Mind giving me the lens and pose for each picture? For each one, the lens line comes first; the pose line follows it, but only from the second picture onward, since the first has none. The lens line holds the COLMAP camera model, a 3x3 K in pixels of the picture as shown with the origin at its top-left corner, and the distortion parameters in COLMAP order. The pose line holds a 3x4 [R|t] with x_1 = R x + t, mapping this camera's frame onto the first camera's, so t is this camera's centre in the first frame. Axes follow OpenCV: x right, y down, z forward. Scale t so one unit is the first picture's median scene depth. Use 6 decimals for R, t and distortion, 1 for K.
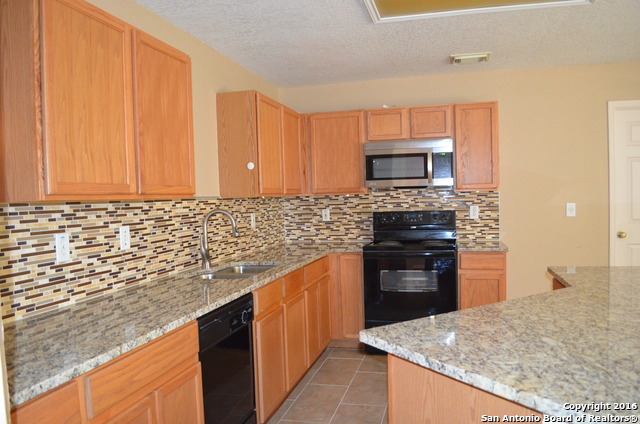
lens RADIAL K [[504.1, 0, 320.6], [0, 504.1, 218.4], [0, 0, 1]] dist [-0.077187, 0.004276]
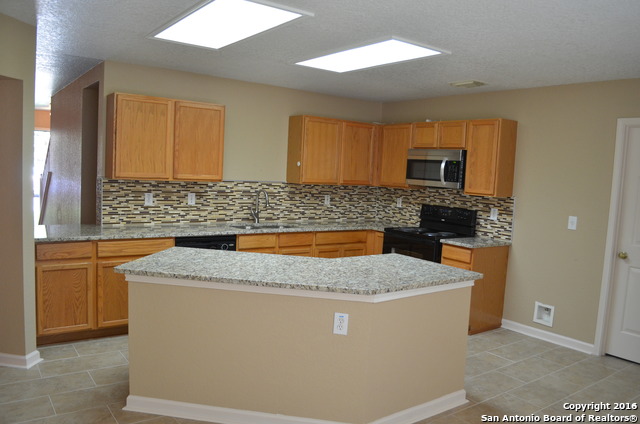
lens RADIAL K [[504.1, 0, 320.6], [0, 504.1, 210.0], [0, 0, 1]] dist [-0.077187, 0.004276]
pose [[0.770134, 0.120852, -0.626329, 1.056758], [-0.100405, 0.992615, 0.068070, -0.087909], [0.629930, 0.010464, 0.776581, -0.199373]]
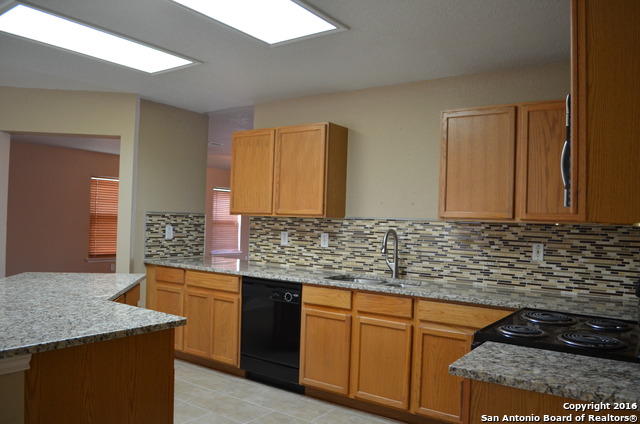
lens RADIAL K [[504.1, 0, 322.2], [0, 504.1, 212.2], [0, 0, 1]] dist [-0.077187, 0.004276]
pose [[-0.356417, 0.007243, -0.934299, 0.990747], [-0.057378, 0.997913, 0.029625, -0.086775], [0.932564, 0.064167, -0.355257, 1.314627]]
